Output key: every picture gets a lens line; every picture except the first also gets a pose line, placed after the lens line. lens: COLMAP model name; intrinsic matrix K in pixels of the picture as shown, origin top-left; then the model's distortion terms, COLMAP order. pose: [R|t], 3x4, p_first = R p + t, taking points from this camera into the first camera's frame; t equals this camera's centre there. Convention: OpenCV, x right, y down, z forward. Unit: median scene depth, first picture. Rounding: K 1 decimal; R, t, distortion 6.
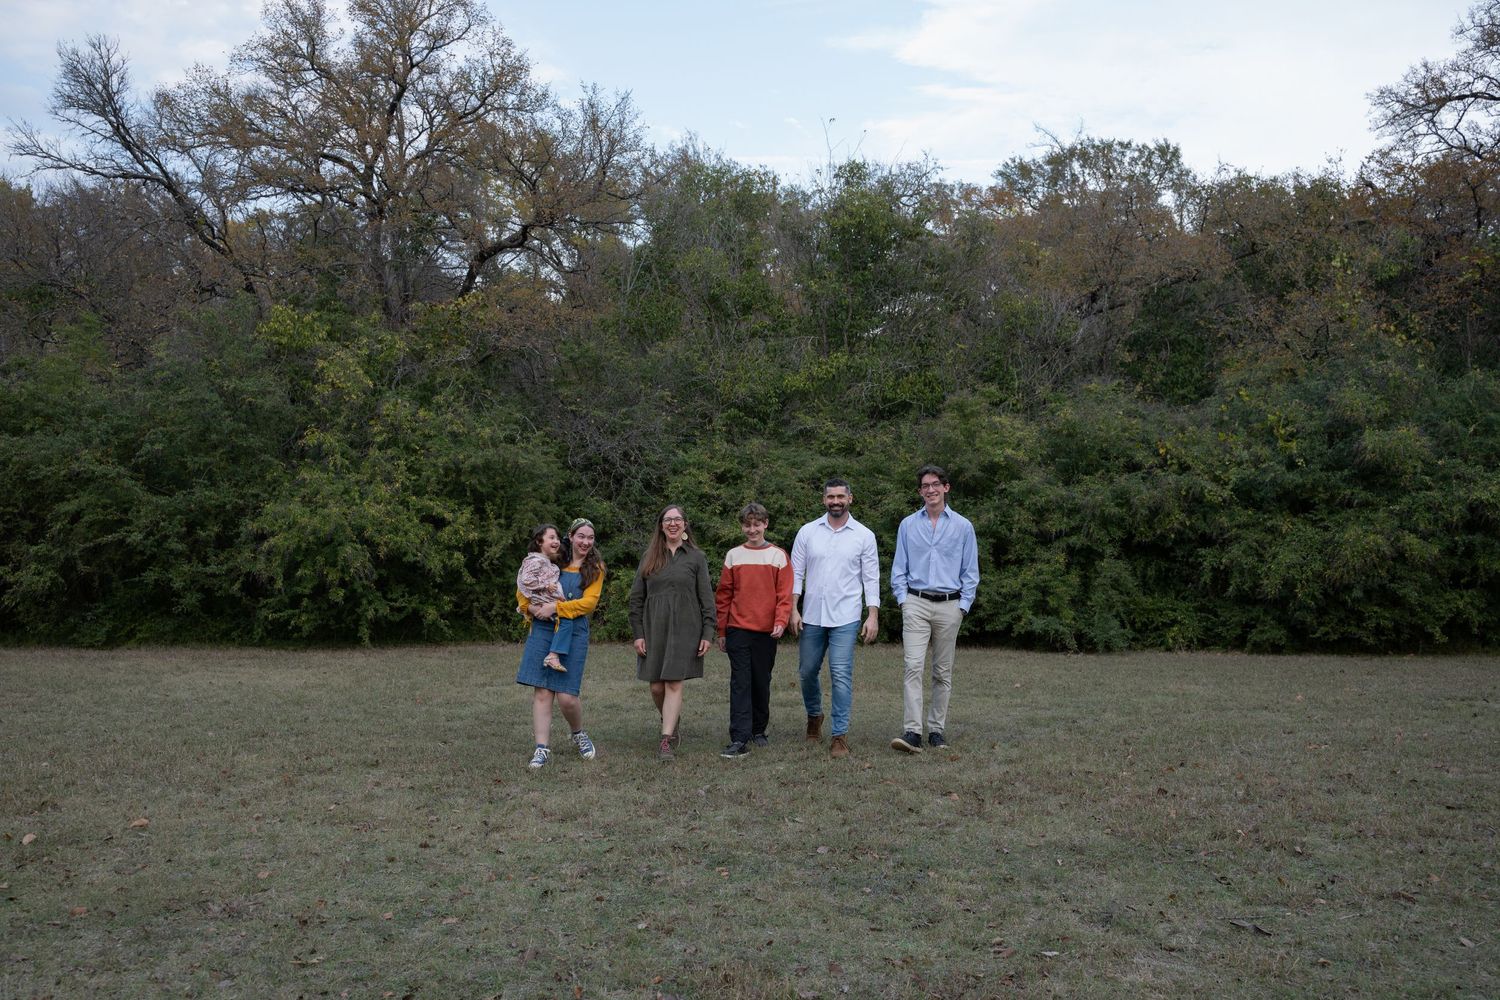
lens RADIAL K [[1253.6, 0, 750.0], [0, 1253.6, 500.0], [0, 0, 1]] dist [0.002406, 0.000189]
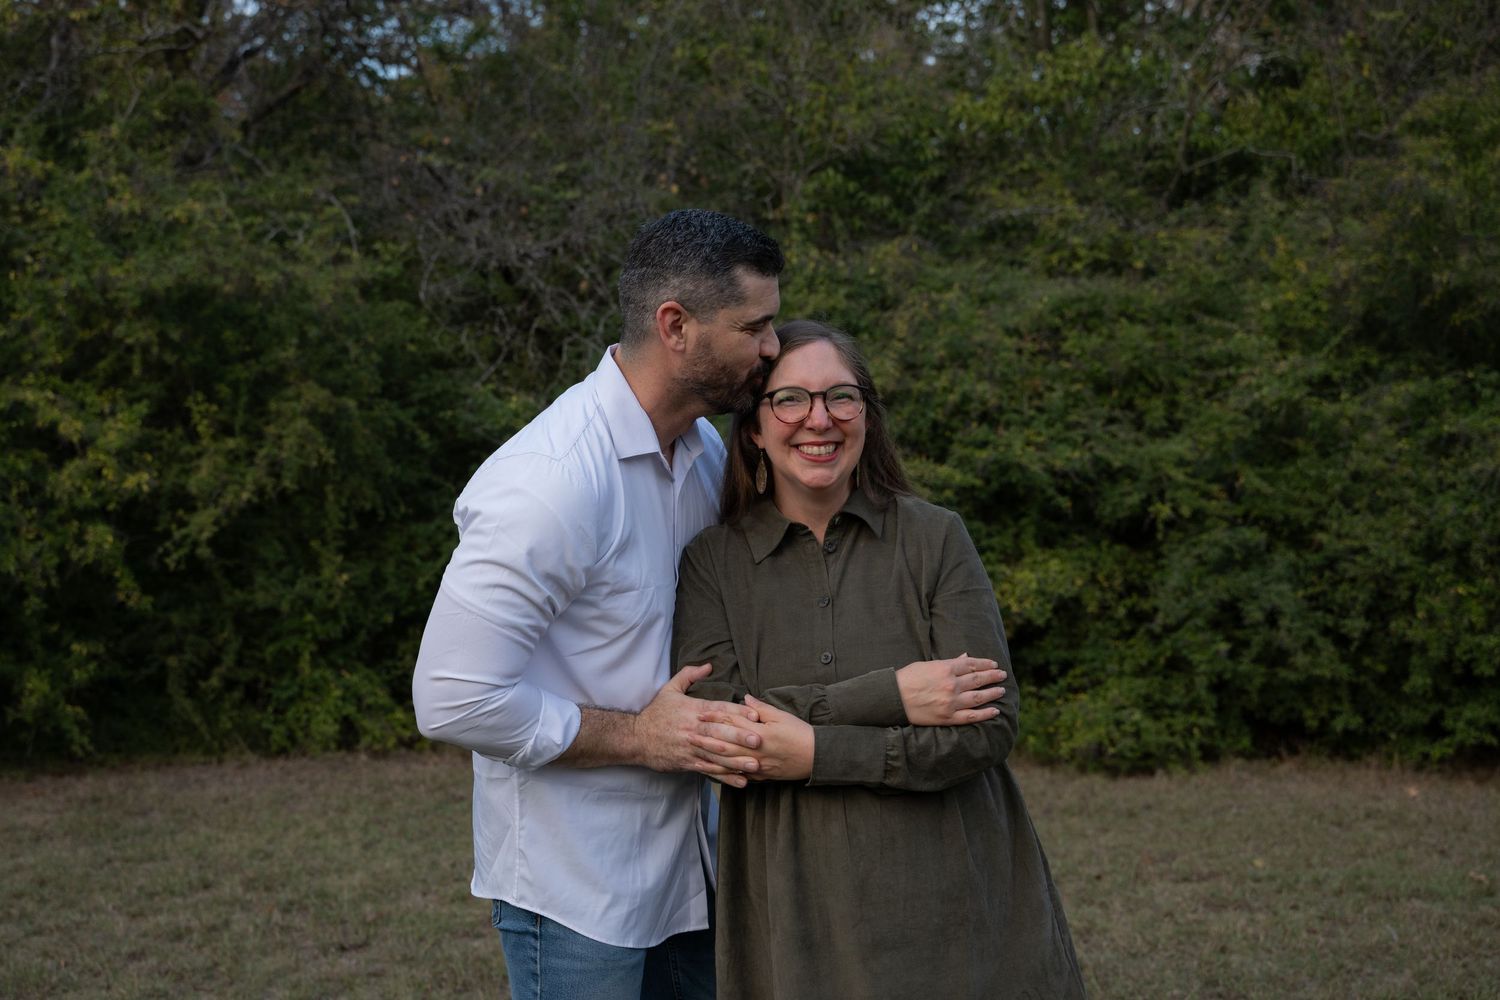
lens RADIAL K [[1641.4, 0, 750.0], [0, 1641.4, 500.0], [0, 0, 1]] dist [0.001385, 0.000921]
pose [[0.998704, -0.007325, -0.050373, -0.014826], [0.009128, 0.999323, 0.035639, 0.016842], [0.050078, -0.036053, 0.998094, 0.481701]]
